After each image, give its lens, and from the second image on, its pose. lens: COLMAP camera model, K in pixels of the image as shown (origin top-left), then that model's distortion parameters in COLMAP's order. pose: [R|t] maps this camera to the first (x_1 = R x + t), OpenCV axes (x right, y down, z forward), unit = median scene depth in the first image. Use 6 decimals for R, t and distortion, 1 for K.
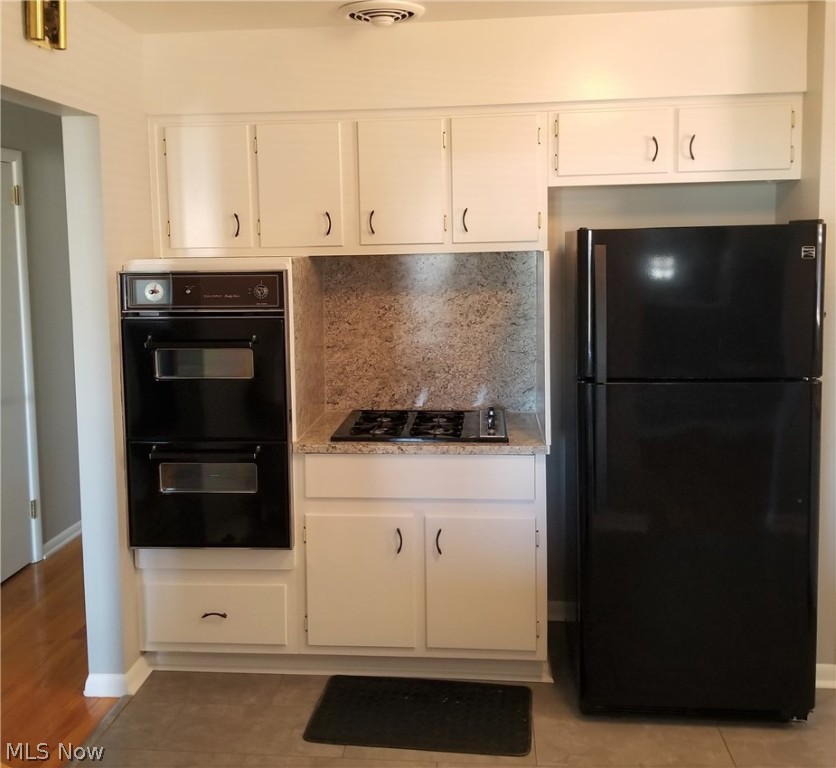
lens RADIAL K [[911.2, 0, 418.9], [0, 911.2, 326.0], [0, 0, 1]] dist [0.131405, -0.223104]
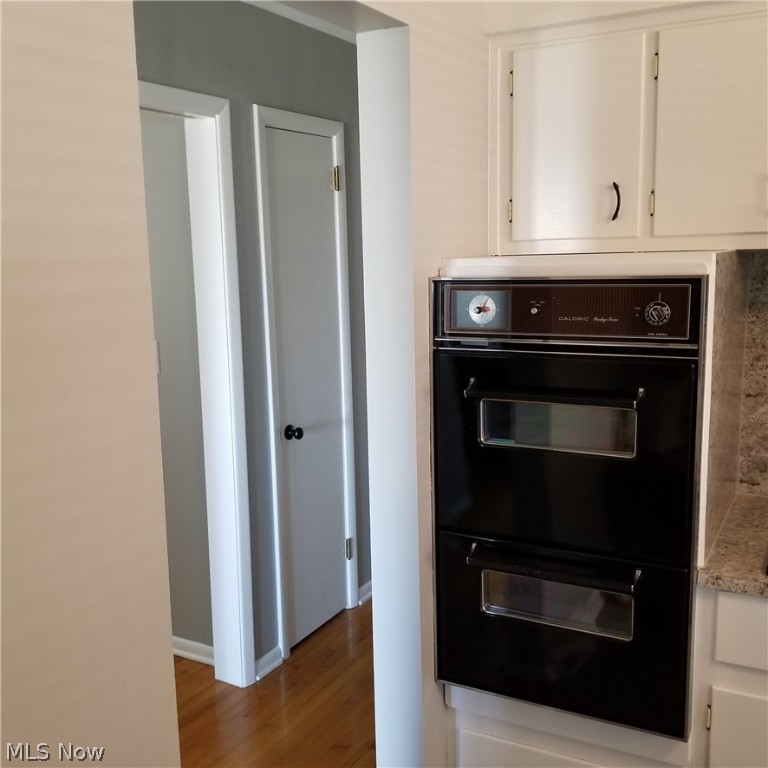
lens RADIAL K [[791.6, 0, 385.4], [0, 791.6, 379.5], [0, 0, 1]] dist [0.141550, -0.269699]
pose [[0.910218, 0.062162, -0.409437, -0.116578], [-0.027385, 0.995541, 0.090268, -0.036094], [0.413222, -0.070951, 0.907862, 0.454790]]
